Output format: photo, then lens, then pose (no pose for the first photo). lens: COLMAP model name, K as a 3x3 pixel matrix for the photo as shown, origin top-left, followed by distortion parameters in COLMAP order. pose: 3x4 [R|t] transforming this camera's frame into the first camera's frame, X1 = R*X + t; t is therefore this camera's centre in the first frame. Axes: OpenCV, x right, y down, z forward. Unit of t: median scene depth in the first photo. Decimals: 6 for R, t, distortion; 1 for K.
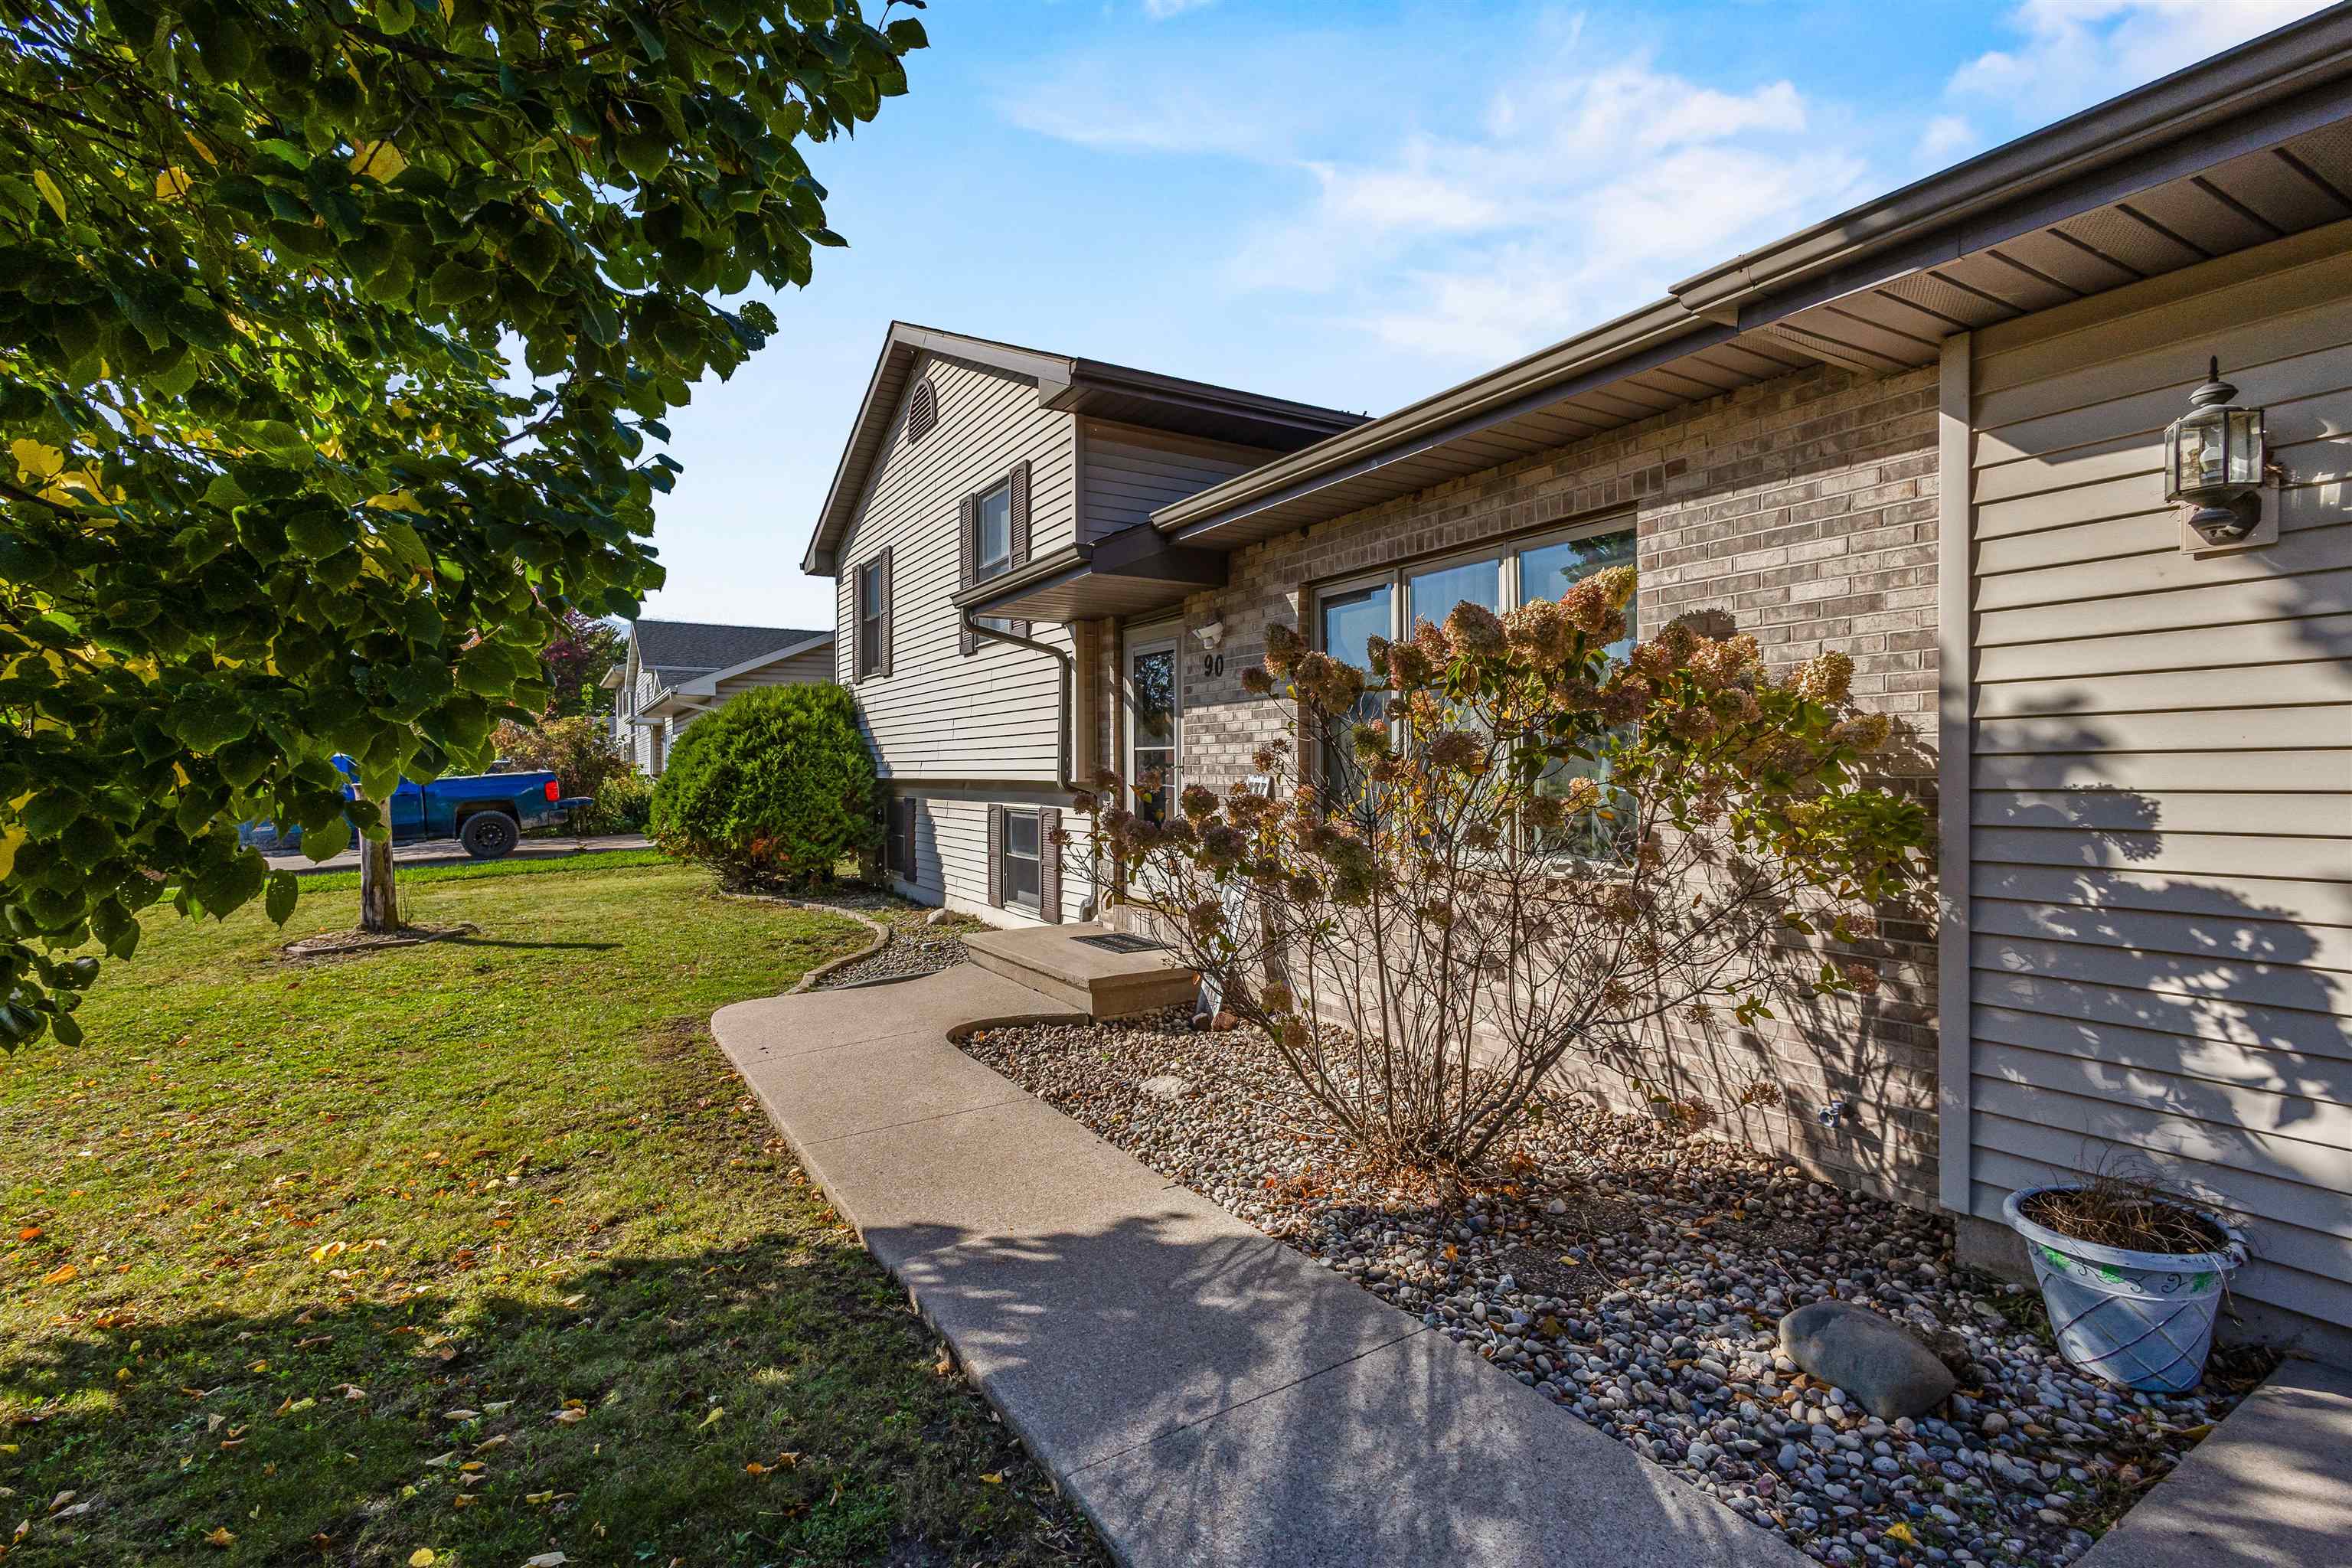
lens RADIAL K [[1088.1, 0, 1169.8], [0, 1088.1, 784.4], [0, 0, 1]] dist [0.004883, -0.000158]
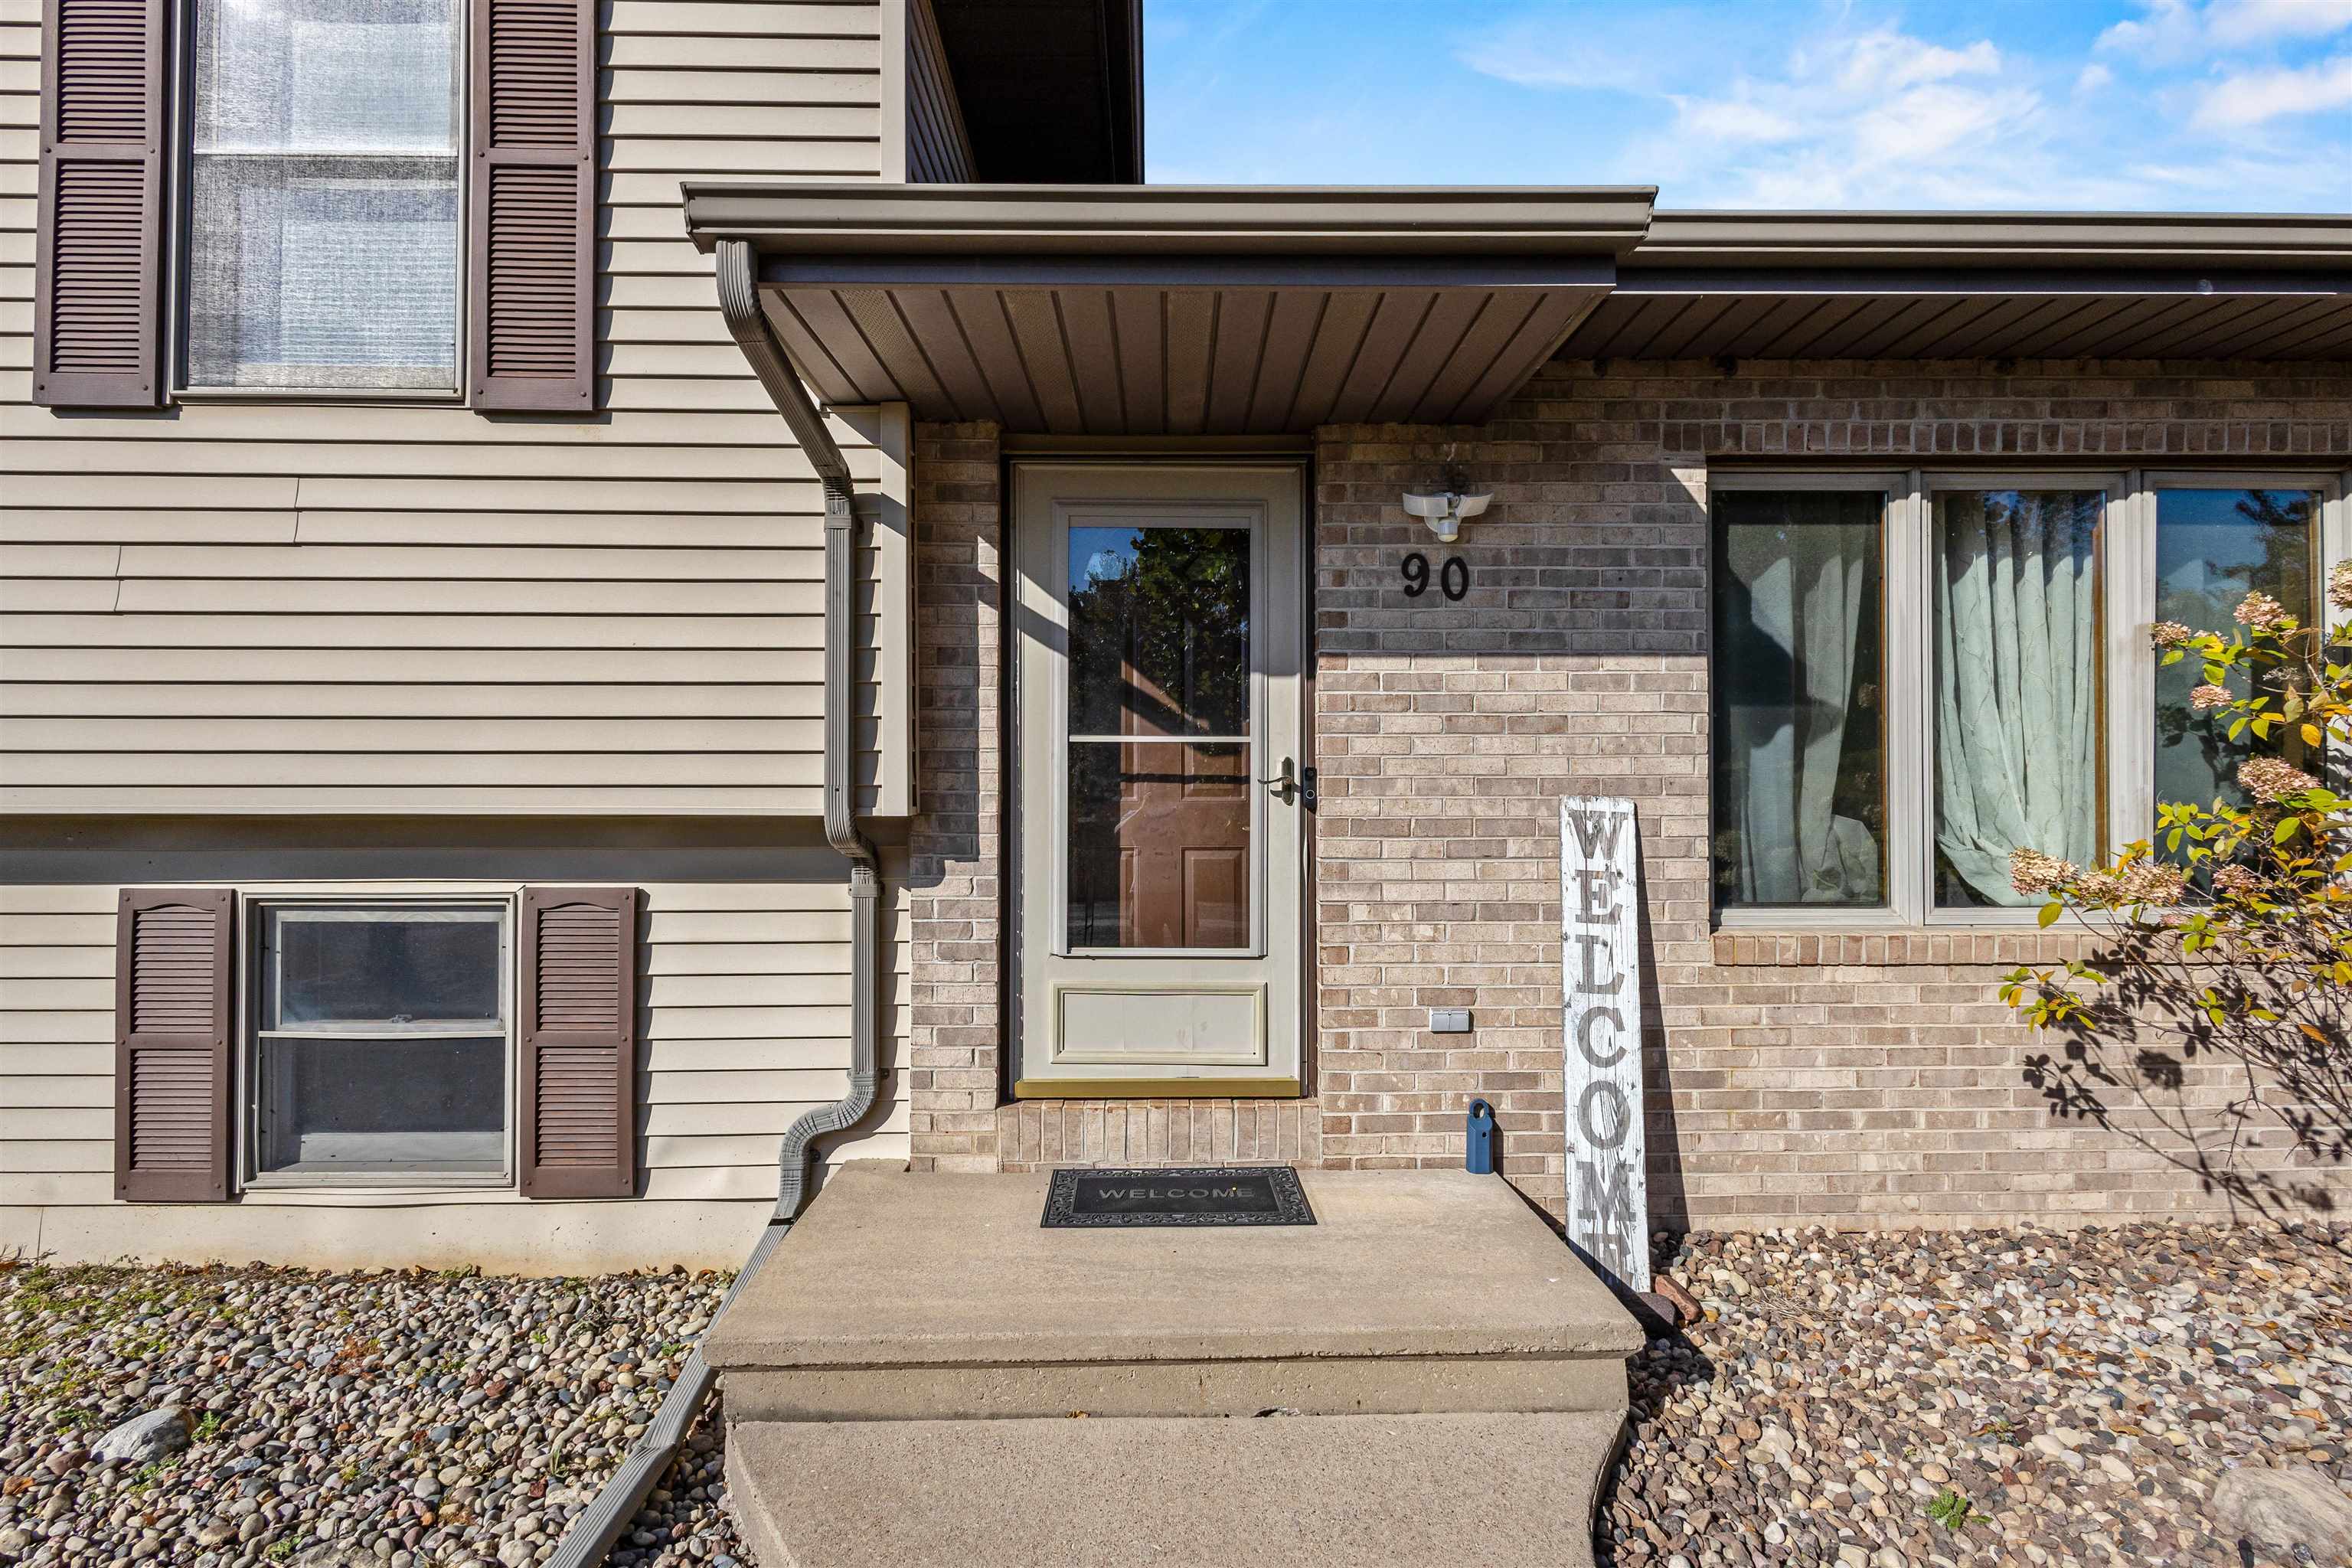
lens RADIAL K [[1088.1, 0, 1169.8], [0, 1088.1, 784.4], [0, 0, 1]] dist [0.004883, -0.000158]
pose [[0.491315, 0.005685, 0.870963, -0.383528], [0.010683, 0.999864, -0.012553, -0.008021], [-0.870916, 0.015472, 0.491188, 0.733801]]
